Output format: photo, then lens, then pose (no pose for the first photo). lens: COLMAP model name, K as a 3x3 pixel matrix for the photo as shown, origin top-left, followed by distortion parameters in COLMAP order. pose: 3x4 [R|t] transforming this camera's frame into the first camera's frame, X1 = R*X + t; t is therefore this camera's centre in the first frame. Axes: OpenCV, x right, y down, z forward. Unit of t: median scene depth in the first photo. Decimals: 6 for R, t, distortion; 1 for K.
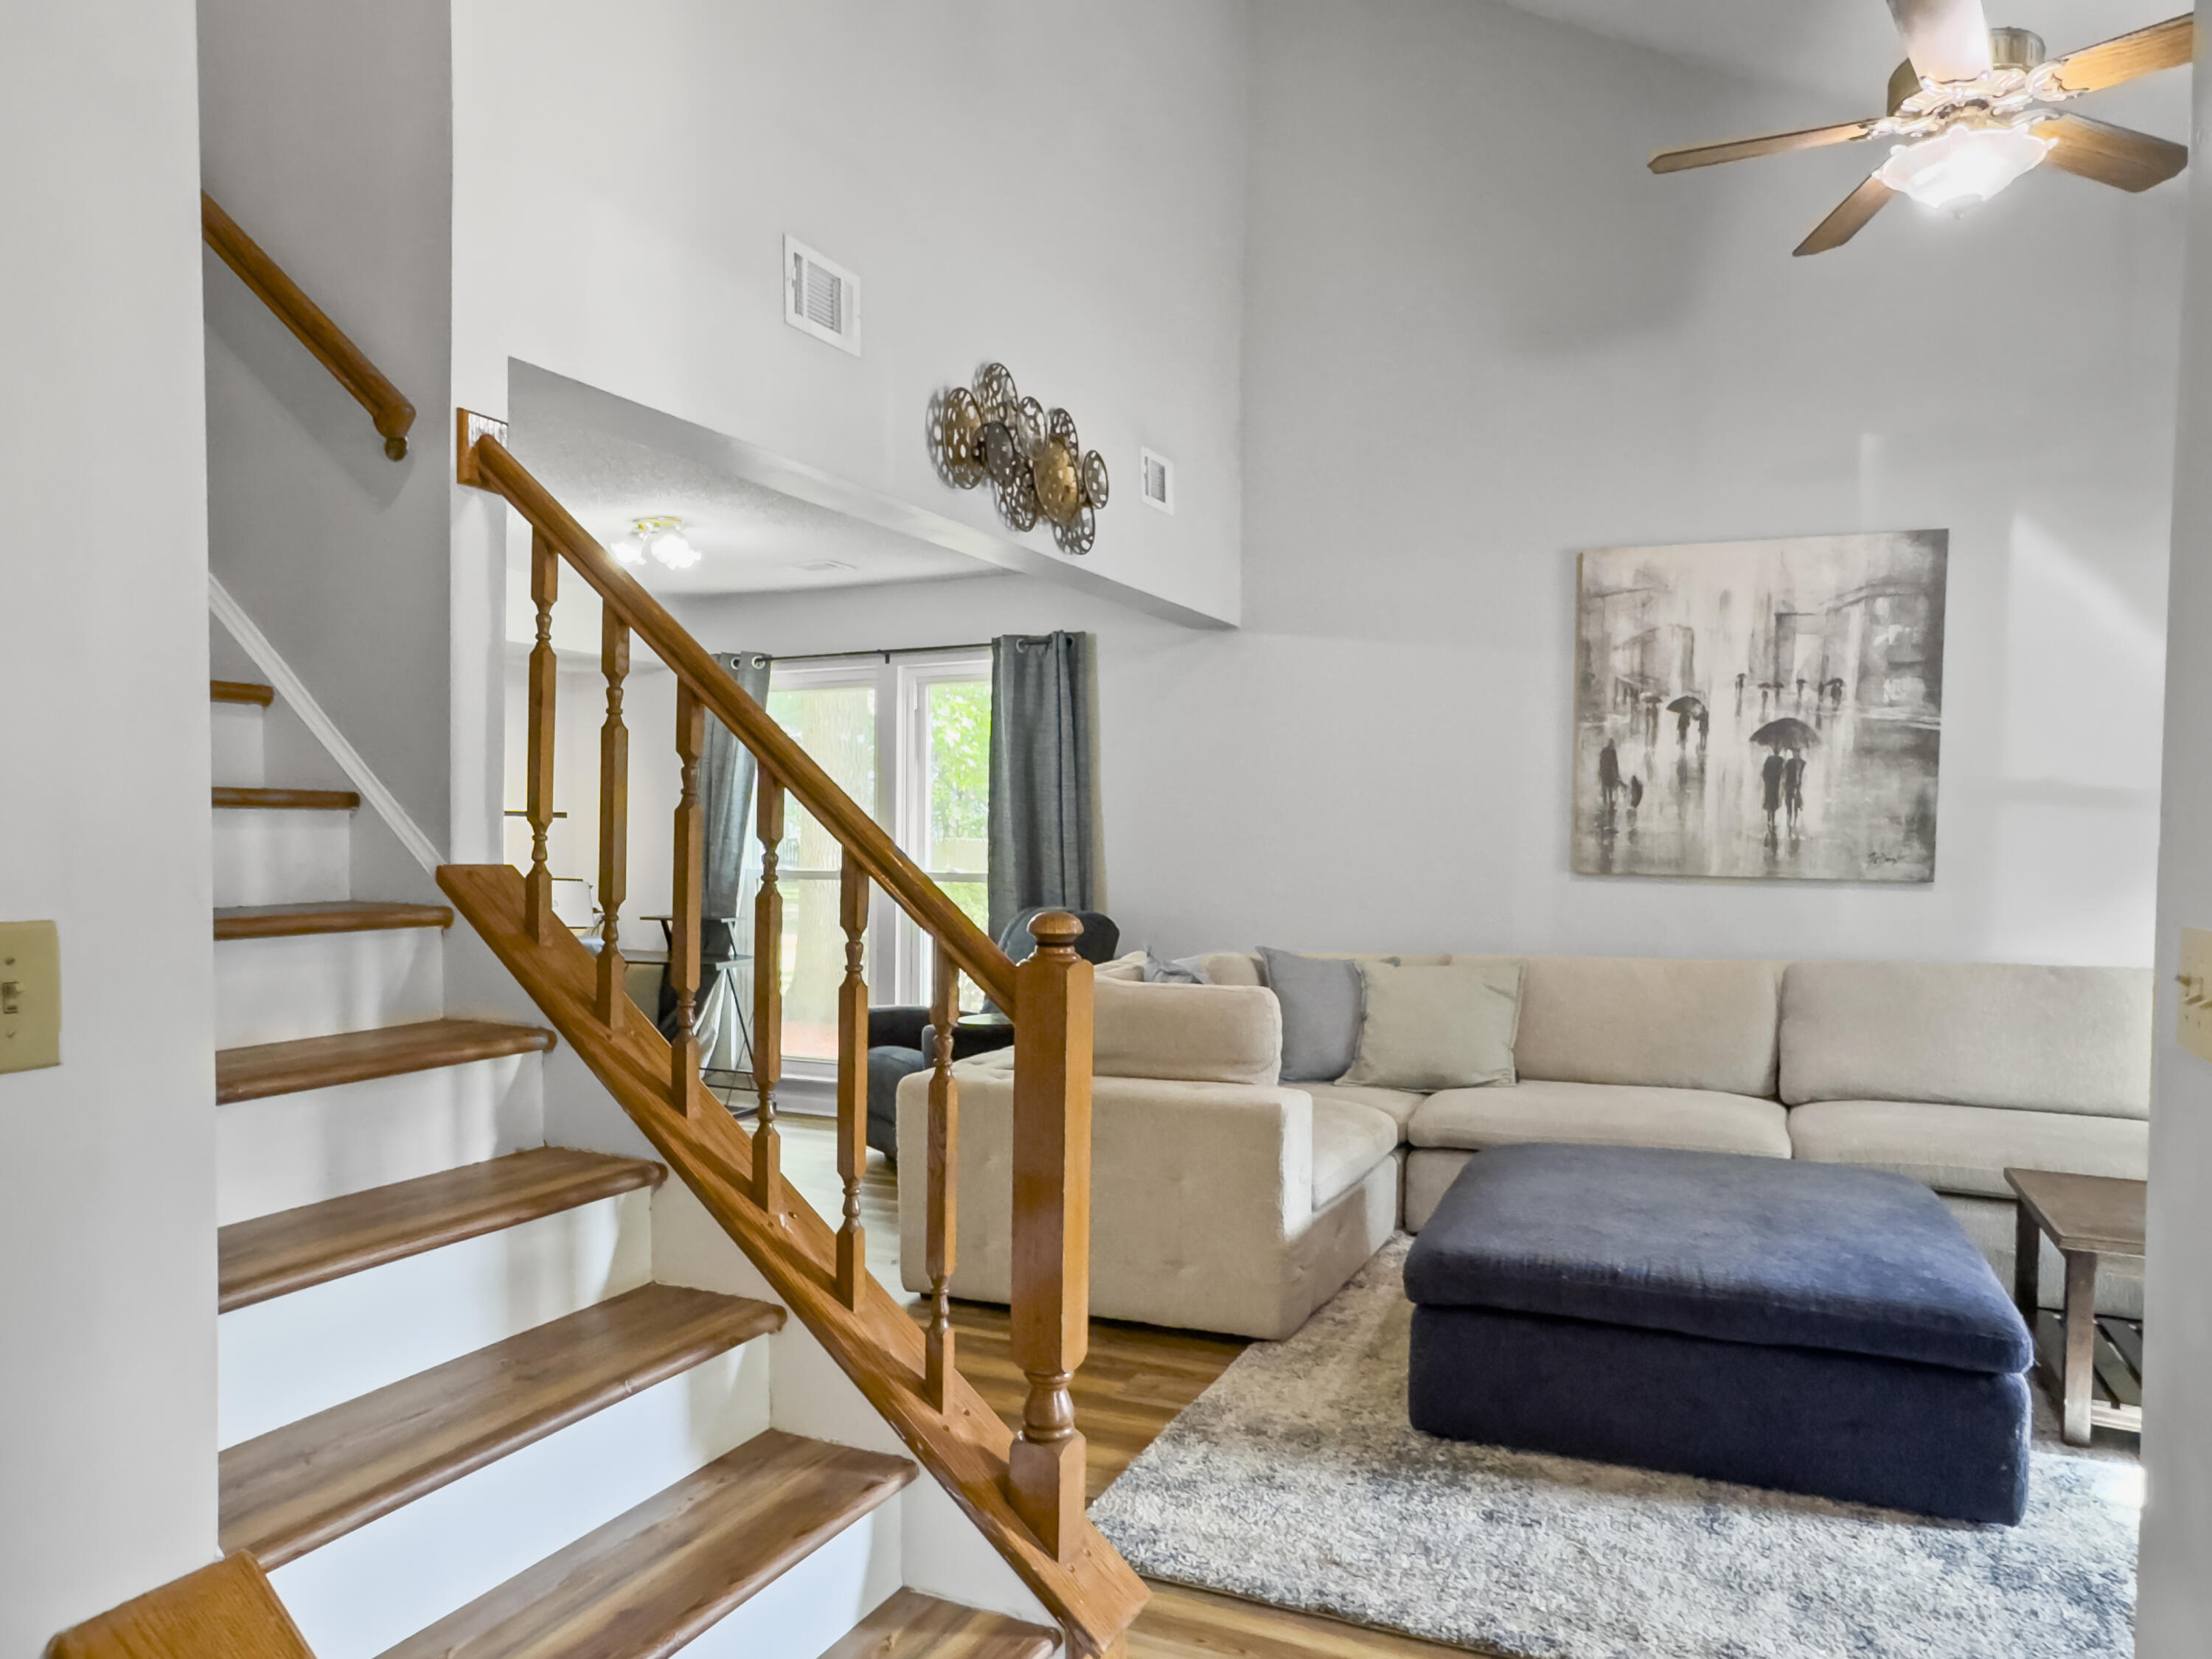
lens RADIAL K [[1484.6, 0, 1102.6], [0, 1484.6, 885.5], [0, 0, 1]] dist [-0.057582, 0.082801]
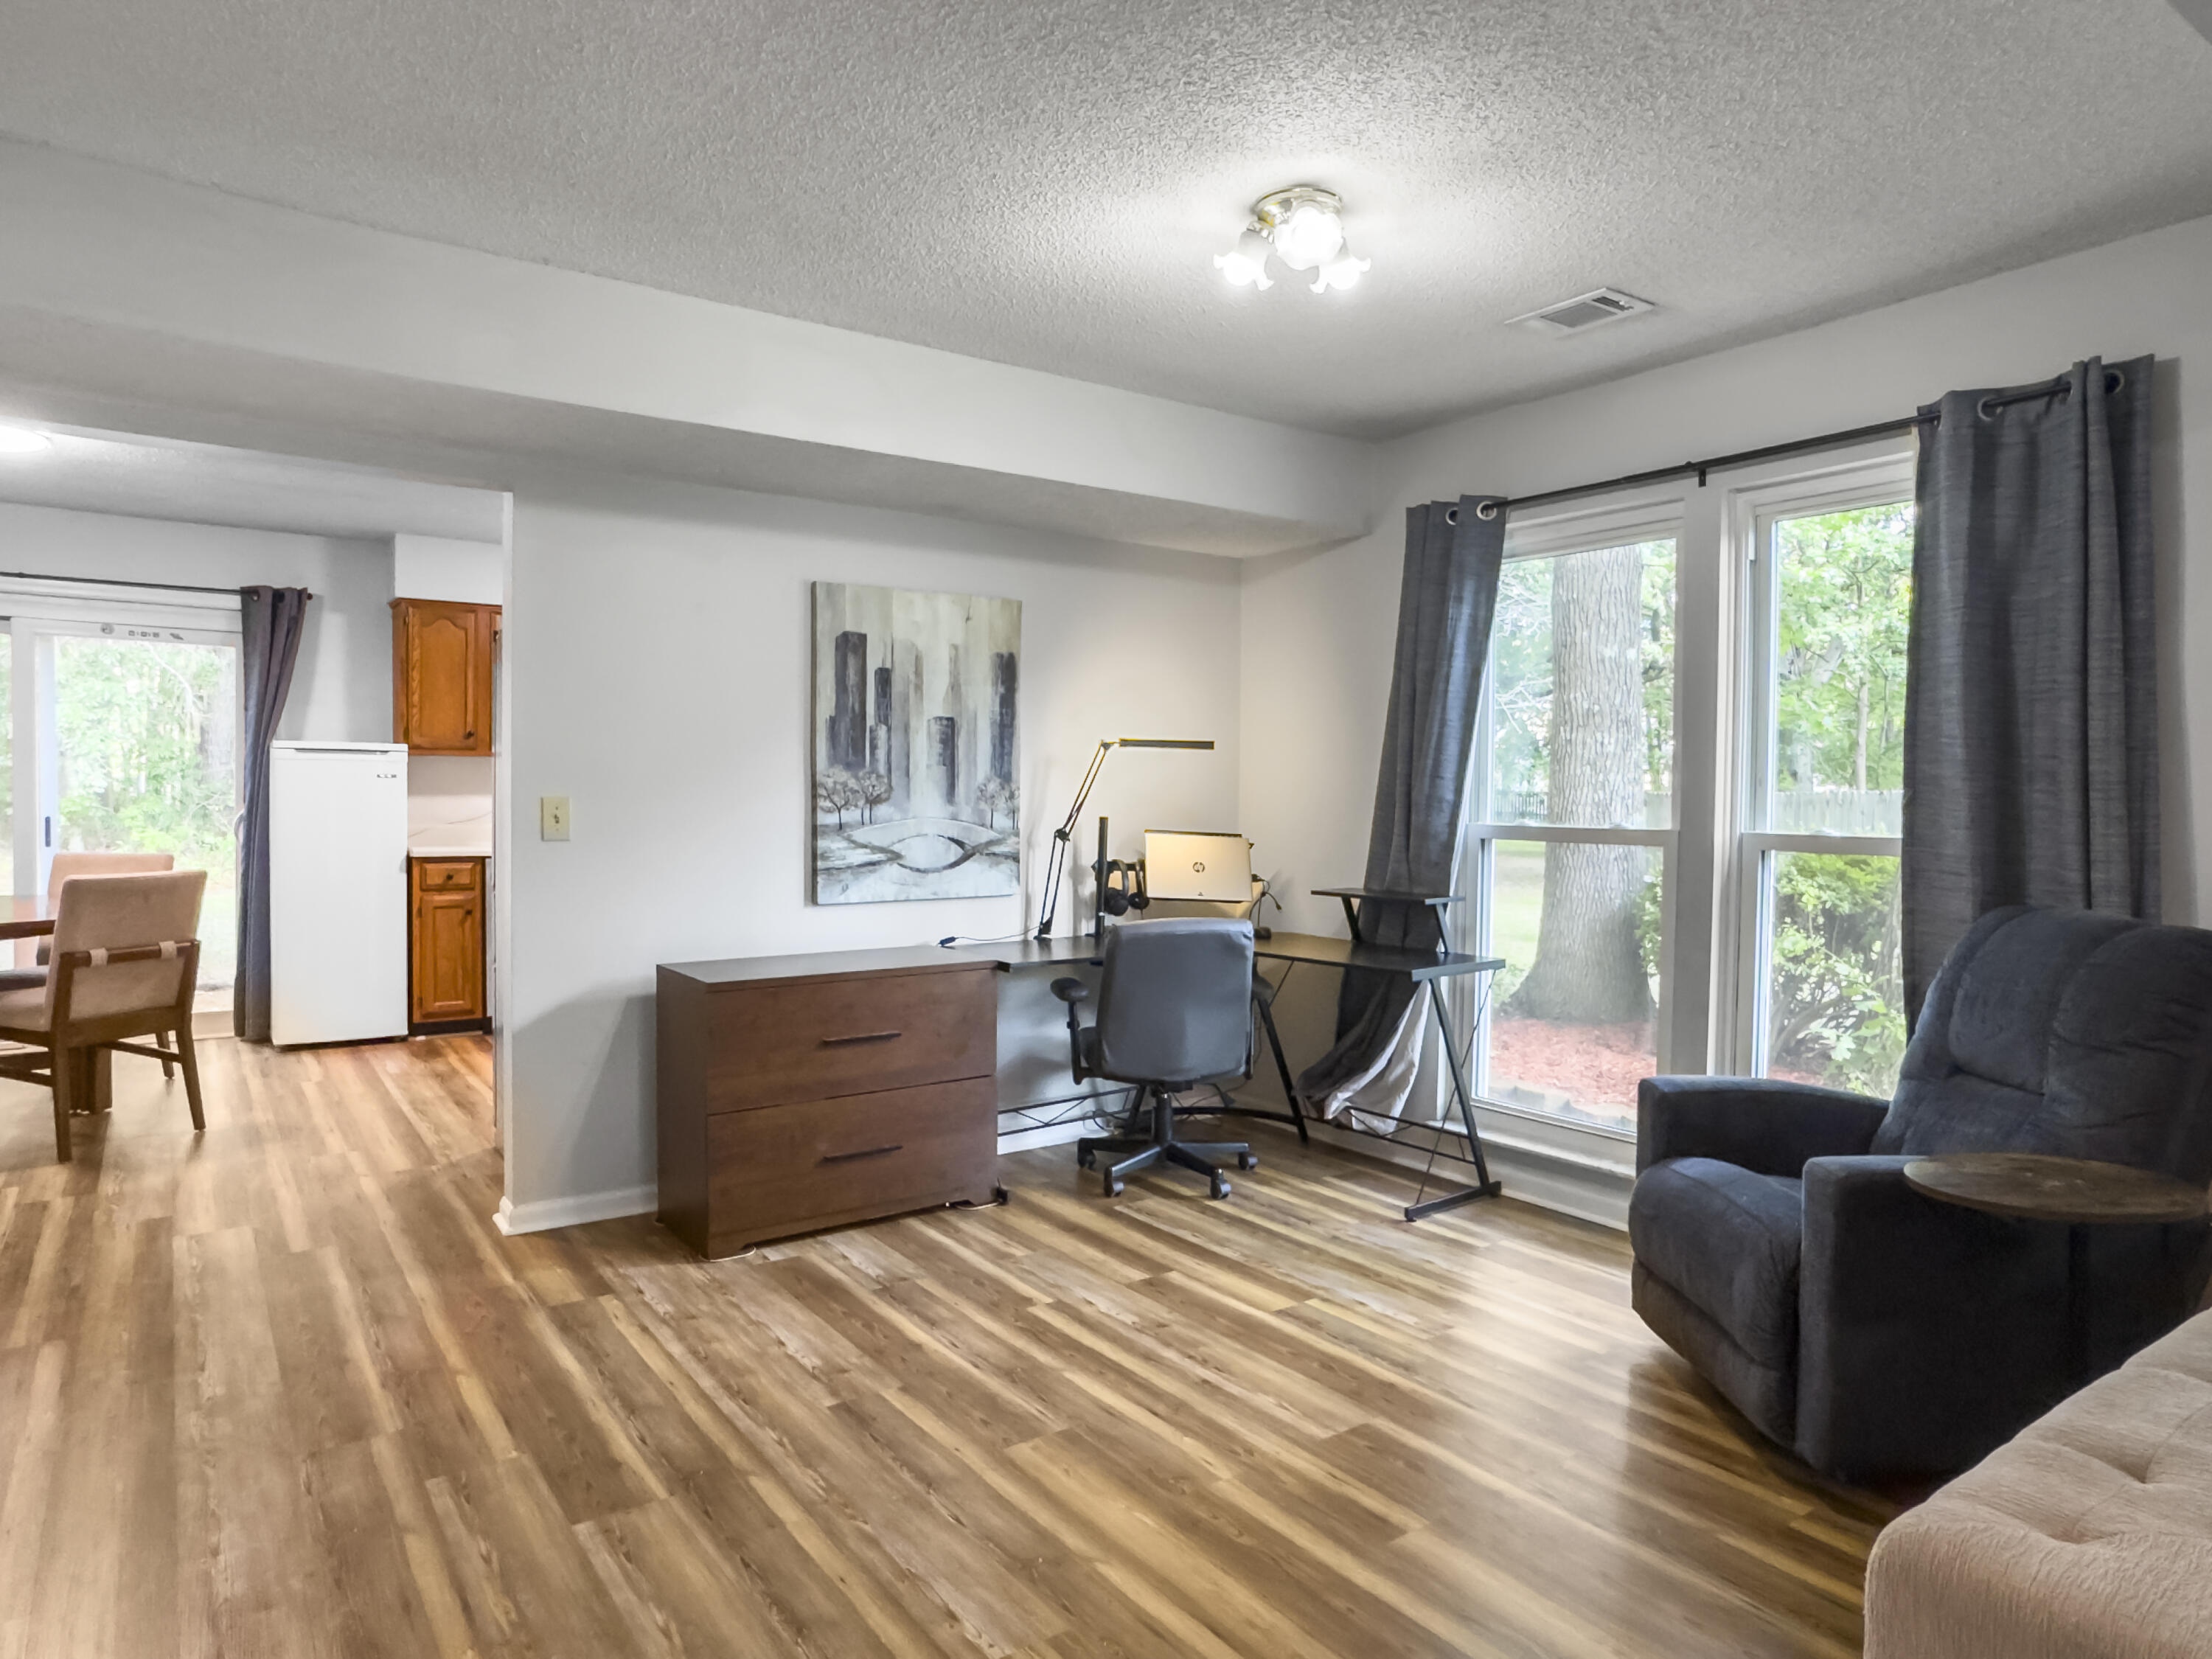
lens RADIAL K [[1341.3, 0, 1106.0], [0, 1341.3, 829.5], [0, 0, 1]] dist [-0.110573, 0.135406]
pose [[0.866174, 0.017291, -0.499444, -0.110360], [-0.020026, 0.999799, -0.000118, -0.007453], [0.499342, 0.010104, 0.866346, 0.539322]]
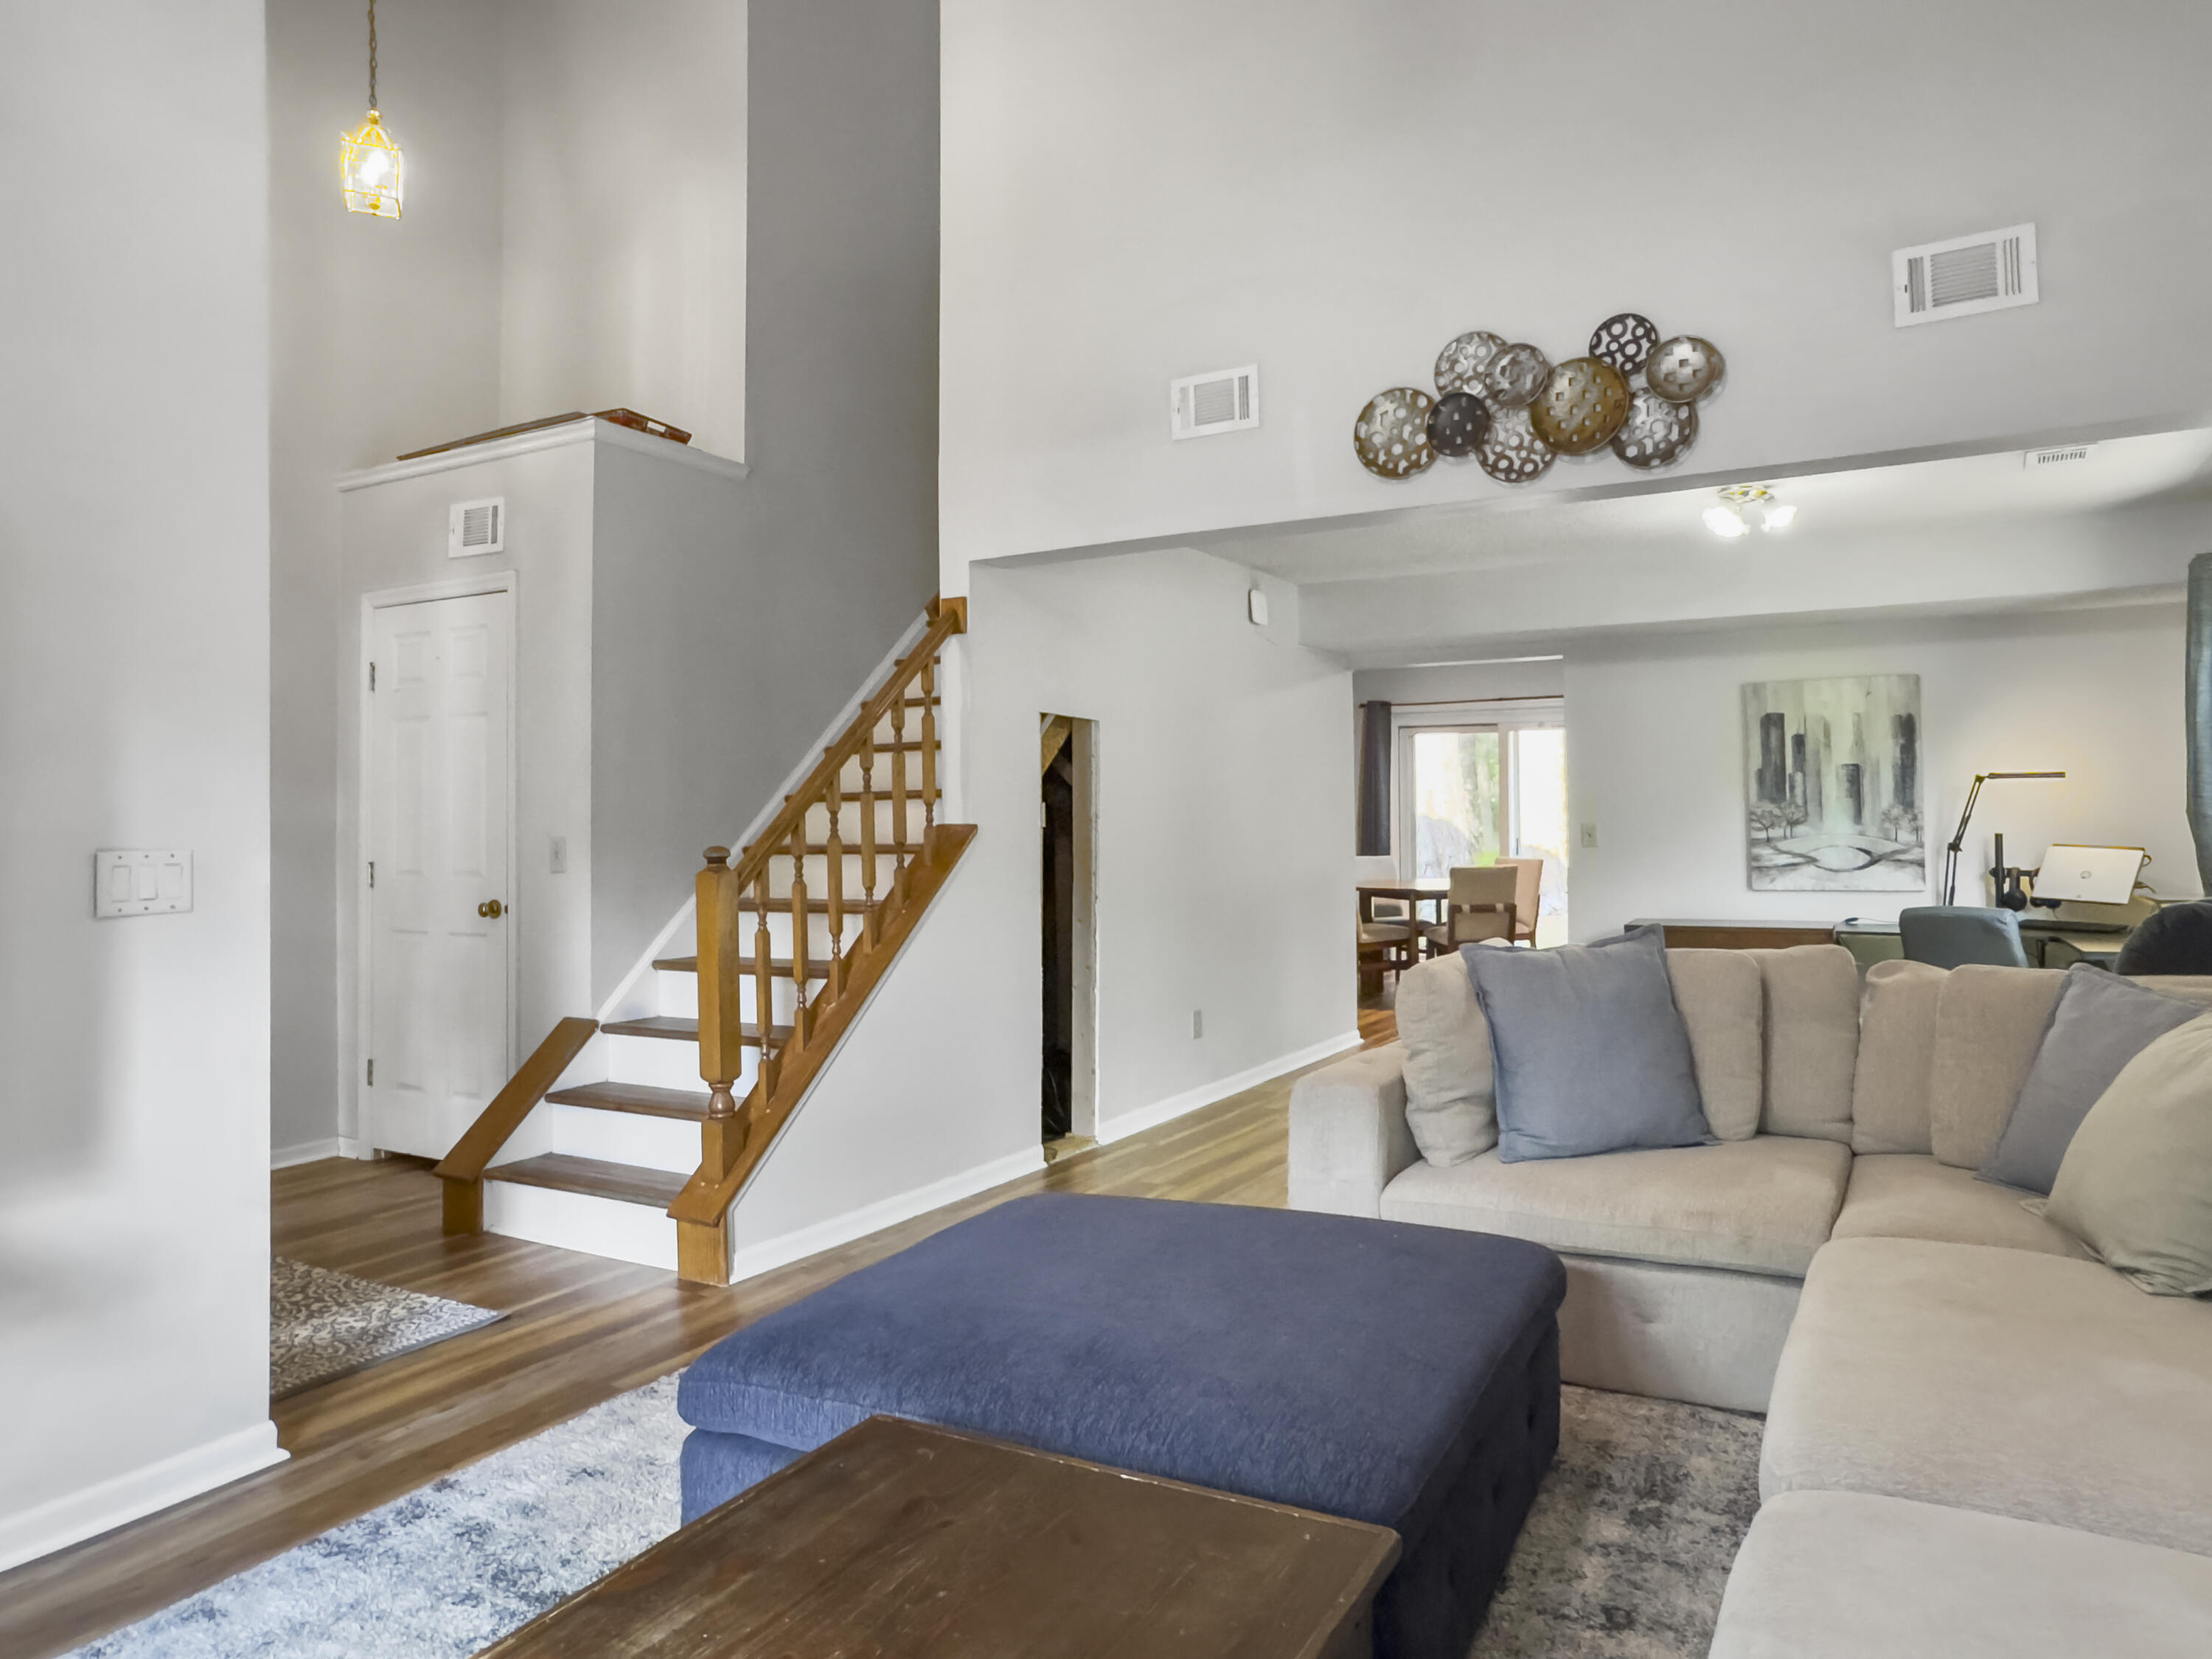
lens RADIAL K [[1477.7, 0, 1100.3], [0, 1477.7, 775.9], [0, 0, 1]] dist [-0.108108, 0.161550]
pose [[-0.085731, -0.034412, -0.995724, 0.741097], [-0.021063, 0.999243, -0.032720, -0.008160], [0.996096, 0.018168, -0.086390, 0.654515]]
